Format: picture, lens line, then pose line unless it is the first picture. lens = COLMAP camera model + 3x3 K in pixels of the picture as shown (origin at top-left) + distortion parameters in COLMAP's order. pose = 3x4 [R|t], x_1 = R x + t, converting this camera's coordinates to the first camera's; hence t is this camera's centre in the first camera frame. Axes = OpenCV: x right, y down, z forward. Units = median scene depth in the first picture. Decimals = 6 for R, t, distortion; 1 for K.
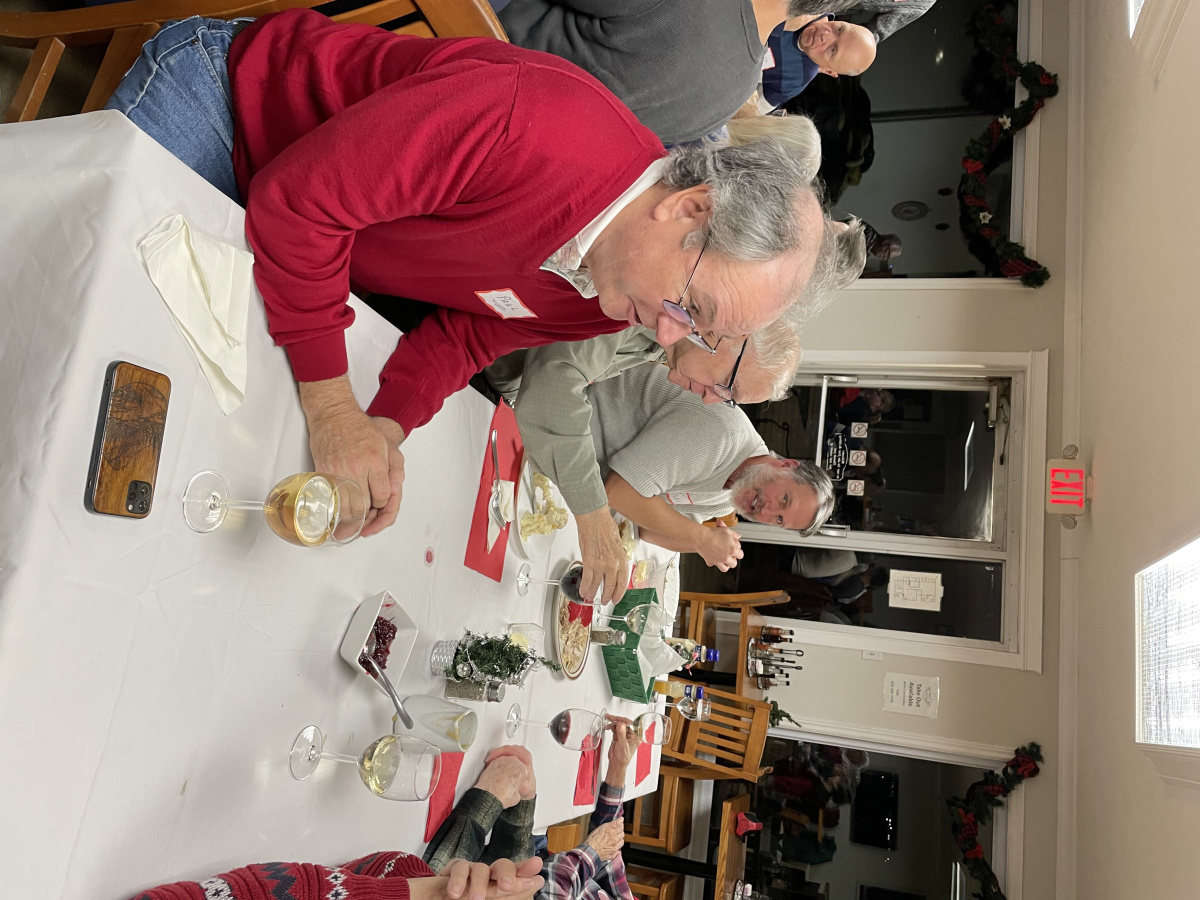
lens RADIAL K [[903.0, 0, 606.6], [0, 903.0, 458.3], [0, 0, 1]] dist [0.080383, -0.106685]
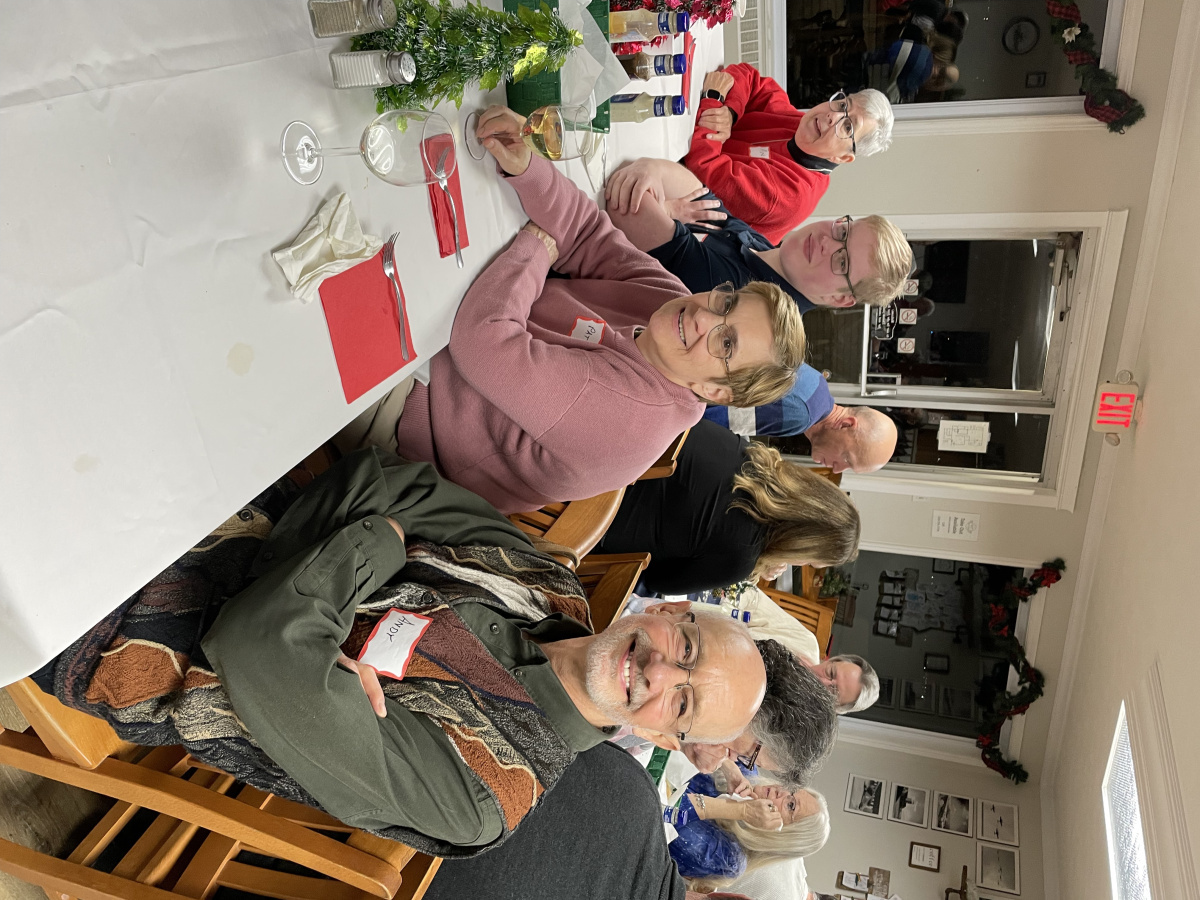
lens RADIAL K [[903.0, 0, 606.6], [0, 903.0, 458.3], [0, 0, 1]] dist [0.080383, -0.106685]
pose [[0.968176, -0.183652, -0.170019, 0.123593], [0.250107, 0.685546, 0.683720, -0.751030], [-0.009011, -0.704484, 0.709662, 0.253844]]
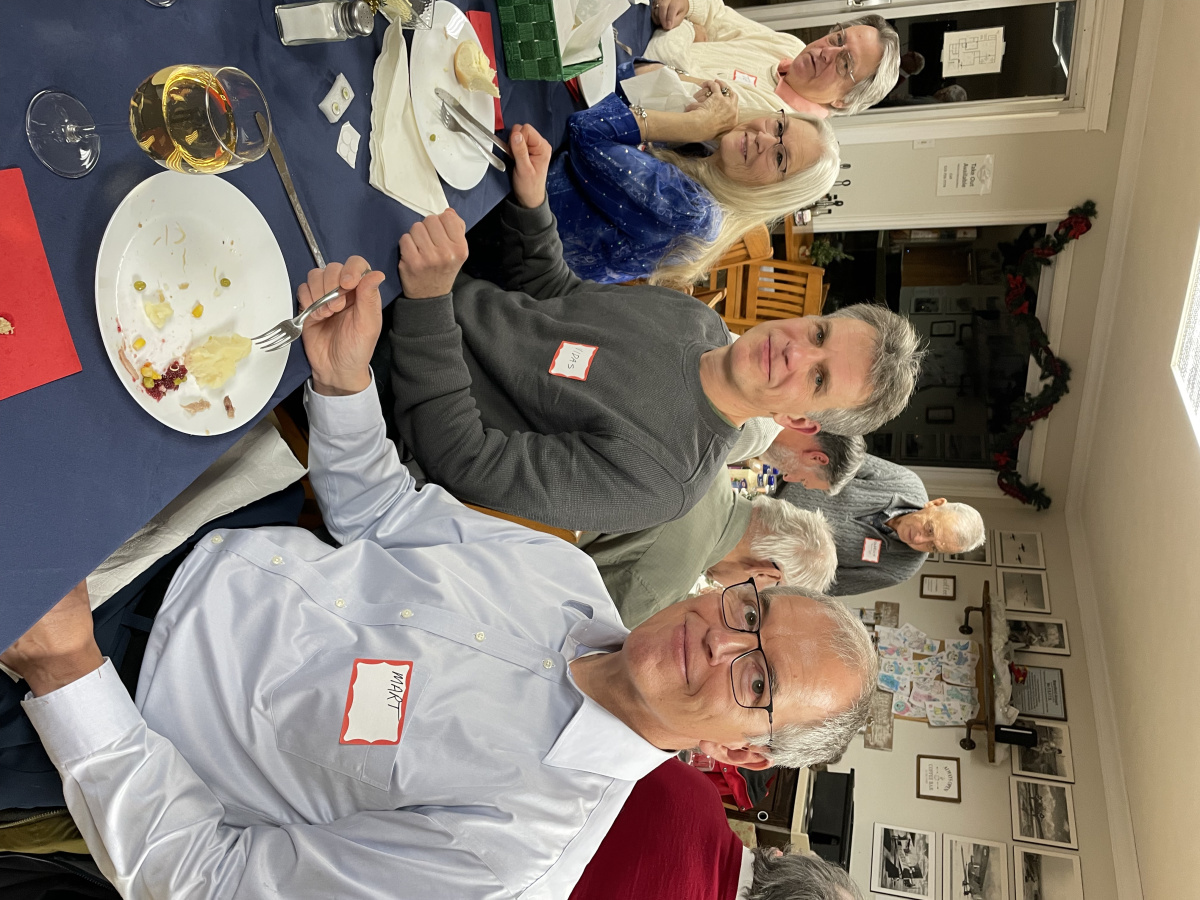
lens RADIAL K [[903.0, 0, 606.6], [0, 903.0, 458.3], [0, 0, 1]] dist [0.080383, -0.106685]
pose [[0.960111, -0.228177, -0.161626, 0.058746], [0.272830, 0.637844, 0.720222, -0.379079], [-0.061246, -0.735589, 0.674654, 0.151353]]
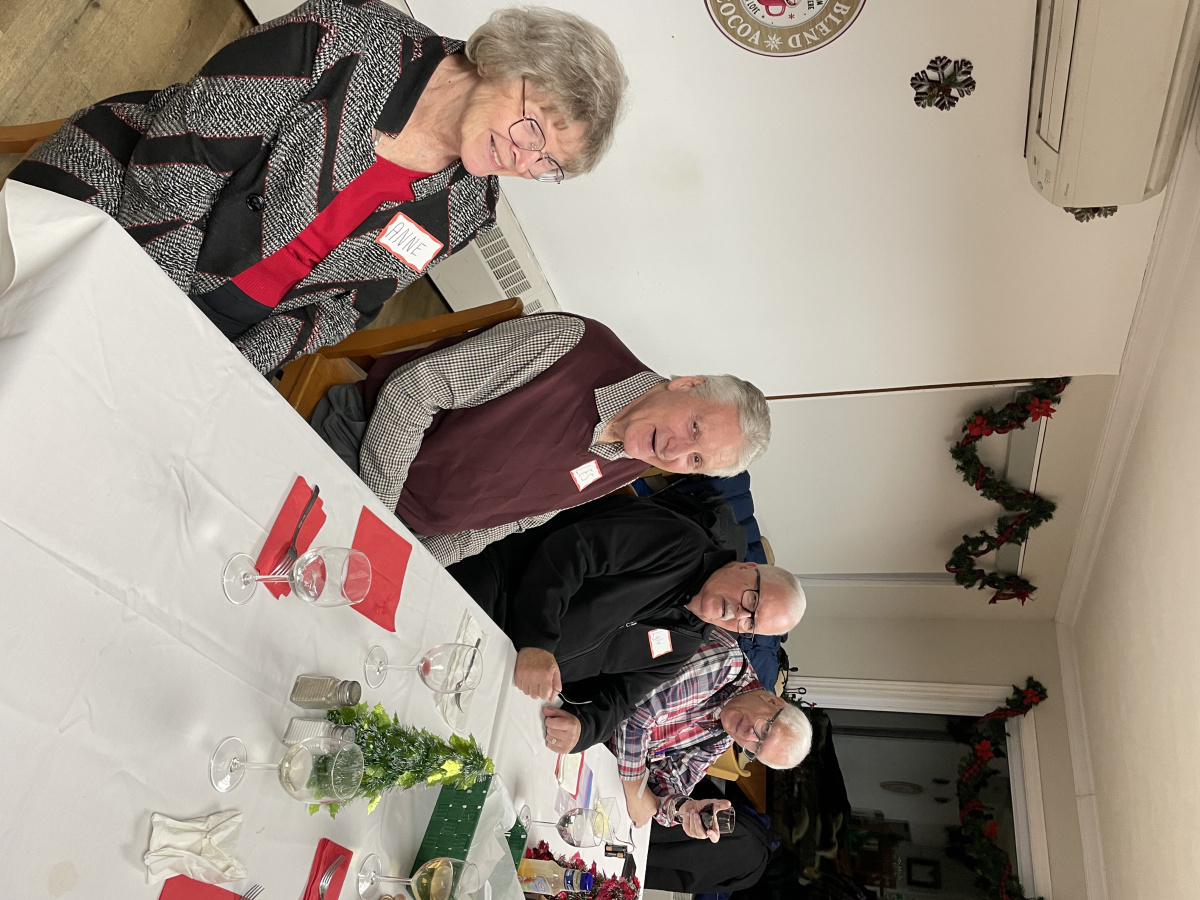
lens RADIAL K [[903.0, 0, 606.6], [0, 903.0, 458.3], [0, 0, 1]] dist [0.080383, -0.106685]
pose [[0.999976, -0.005690, -0.003862, 0.133631], [0.004298, 0.955540, -0.294831, -0.680324], [0.005368, 0.294807, 0.955542, 0.200893]]
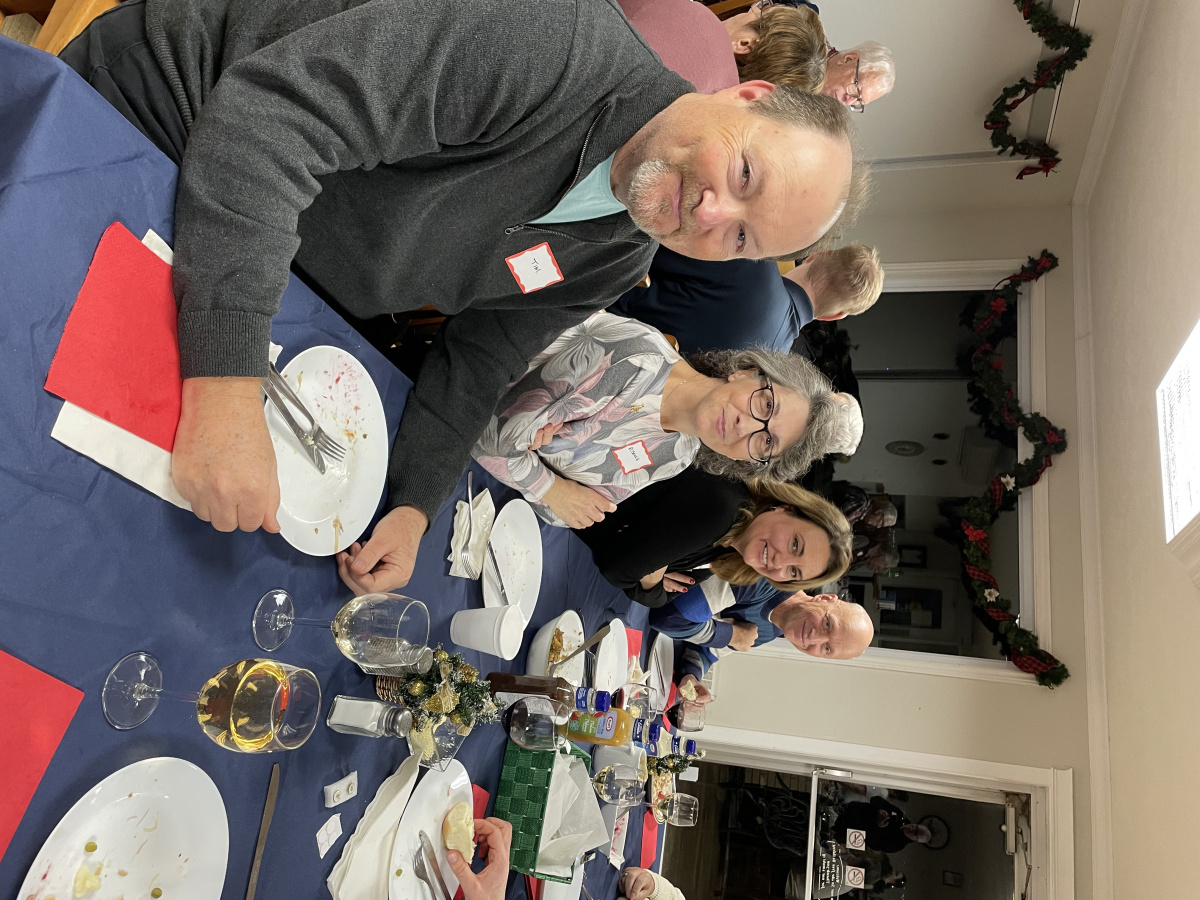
lens RADIAL K [[903.0, 0, 606.6], [0, 903.0, 458.3], [0, 0, 1]] dist [0.080383, -0.106685]
pose [[0.999979, 0.006384, -0.001016, 0.050590], [-0.006453, 0.995204, -0.097611, -0.360304], [0.000388, 0.097615, 0.995224, 0.129425]]
